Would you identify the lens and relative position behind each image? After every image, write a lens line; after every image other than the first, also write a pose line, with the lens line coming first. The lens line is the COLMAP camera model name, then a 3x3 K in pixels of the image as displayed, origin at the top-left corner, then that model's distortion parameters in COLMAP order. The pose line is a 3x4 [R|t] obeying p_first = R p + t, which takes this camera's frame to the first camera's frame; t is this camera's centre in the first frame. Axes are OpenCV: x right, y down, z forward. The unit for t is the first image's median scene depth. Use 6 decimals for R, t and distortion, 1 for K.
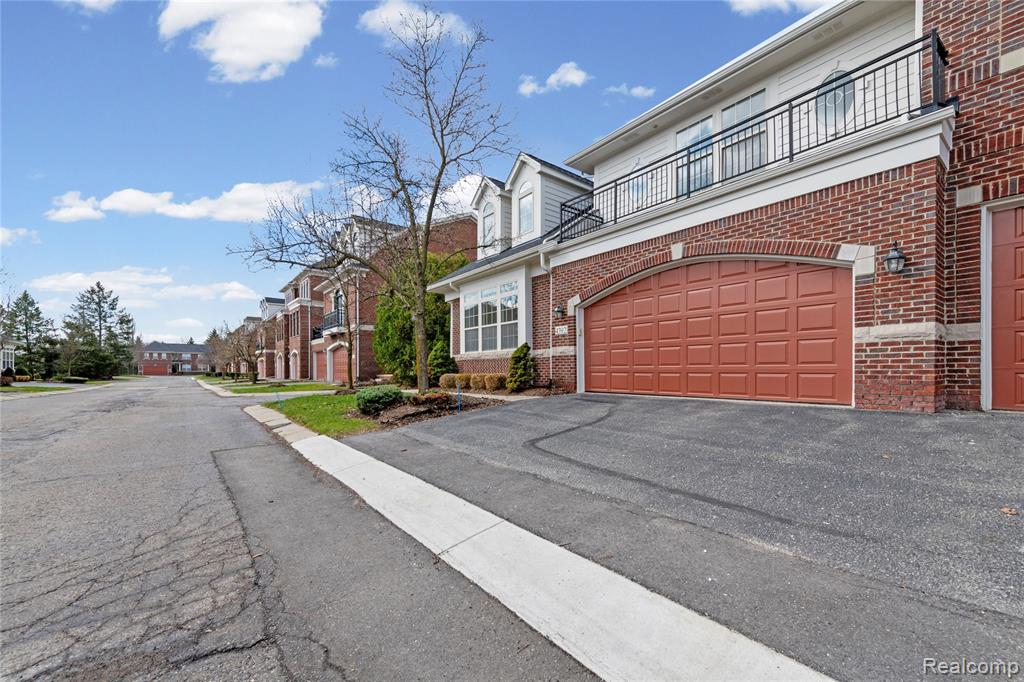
lens RADIAL K [[417.7, 0, 512.3], [0, 417.7, 374.9], [0, 0, 1]] dist [0.010686, -0.000187]
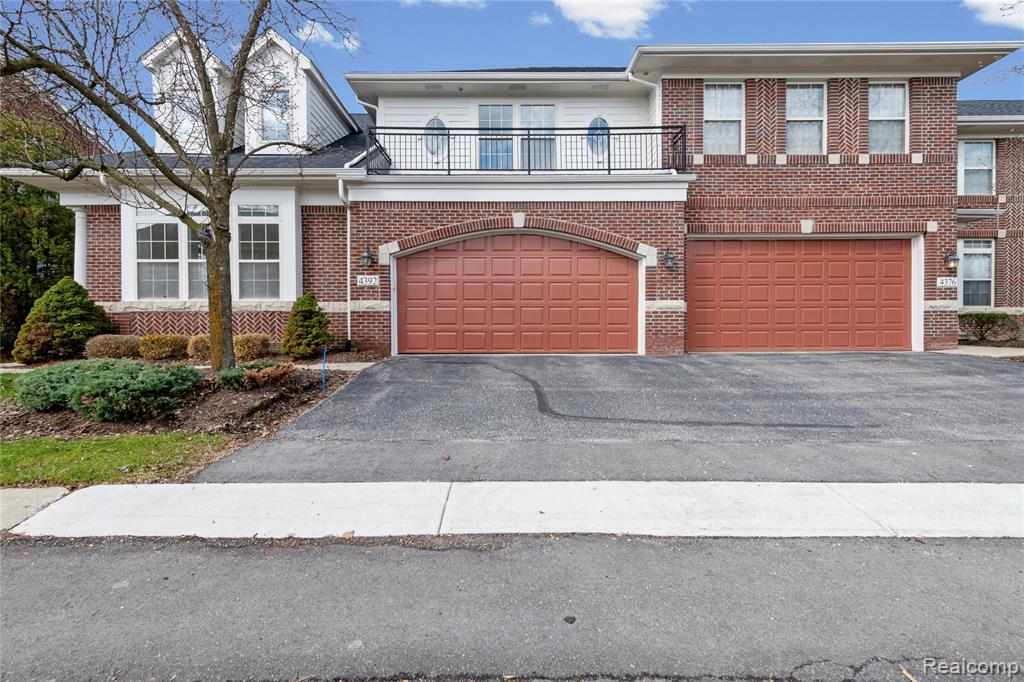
lens RADIAL K [[408.2, 0, 509.9], [0, 408.2, 331.4], [0, 0, 1]] dist [0.012713, -0.000053]
pose [[0.604454, -0.002689, 0.796635, -0.372572], [0.007792, 0.999966, -0.002537, -0.002389], [-0.796602, 0.007741, 0.604455, 0.304332]]
